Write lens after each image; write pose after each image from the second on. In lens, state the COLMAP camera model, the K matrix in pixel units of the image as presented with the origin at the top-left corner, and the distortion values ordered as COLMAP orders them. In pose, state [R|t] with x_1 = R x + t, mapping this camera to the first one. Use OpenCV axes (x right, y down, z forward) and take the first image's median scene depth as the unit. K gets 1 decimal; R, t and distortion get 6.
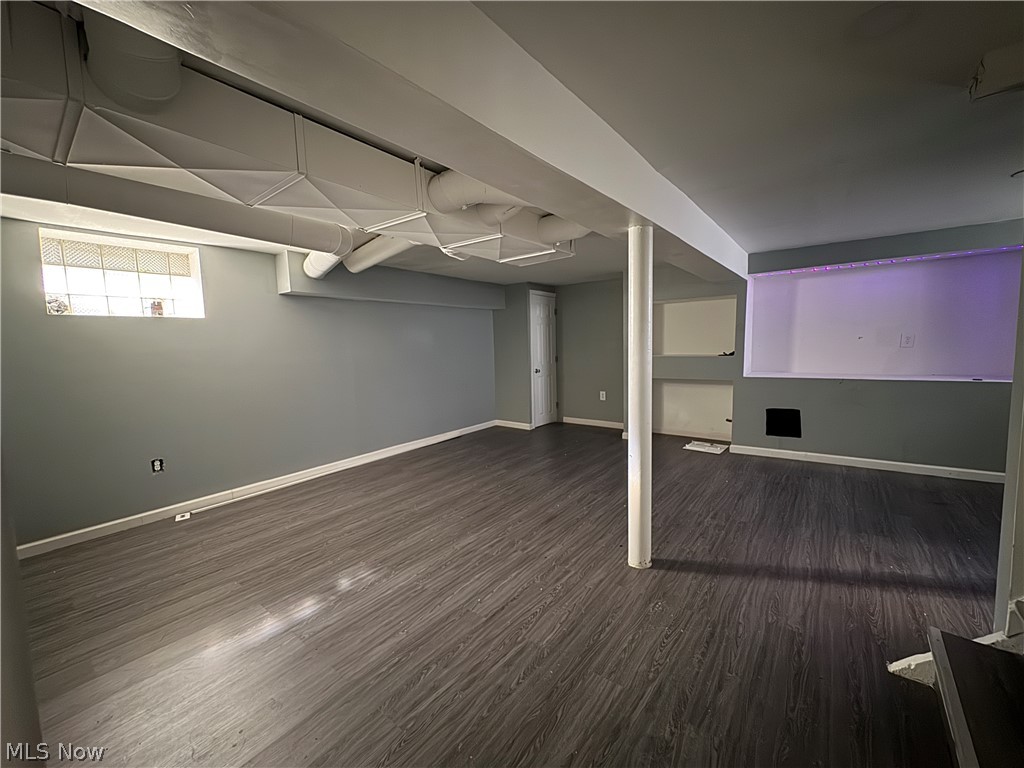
lens RADIAL K [[409.5, 0, 510.5], [0, 409.5, 382.6], [0, 0, 1]] dist [-0.002506, 0.000054]
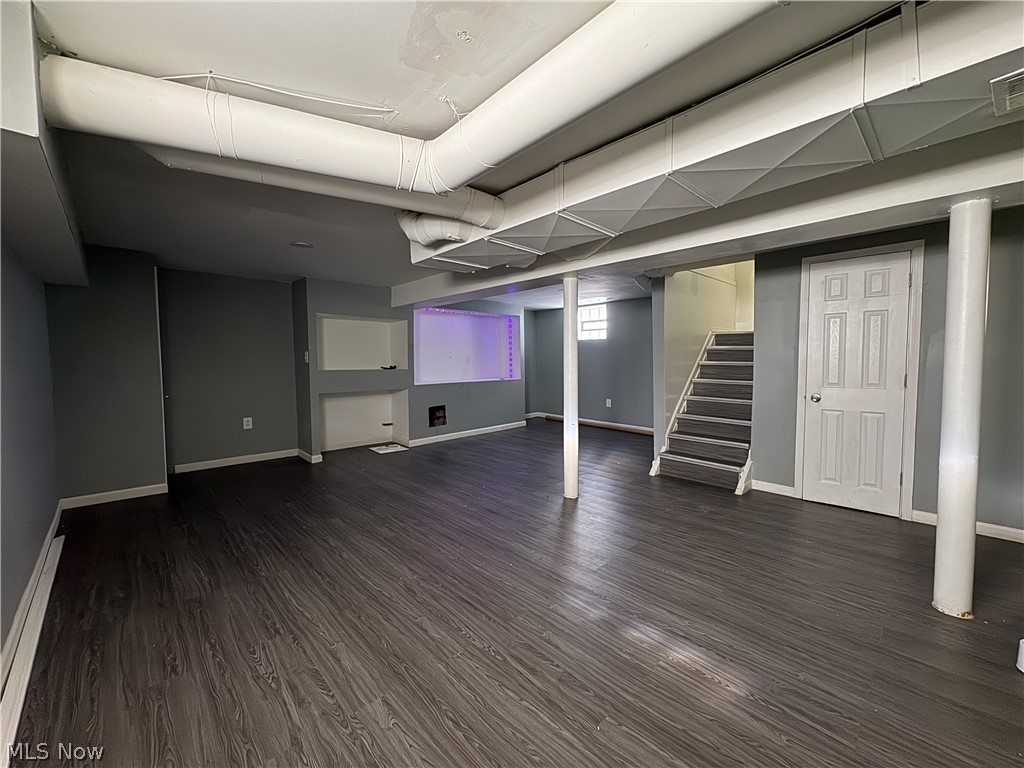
lens RADIAL K [[409.5, 0, 510.5], [0, 409.5, 382.6], [0, 0, 1]] dist [-0.002506, 0.000054]
pose [[0.147389, -0.029254, 0.988646, -0.778555], [0.095910, 0.995275, 0.015151, -0.014239], [-0.984417, 0.092588, 0.149498, 0.615049]]
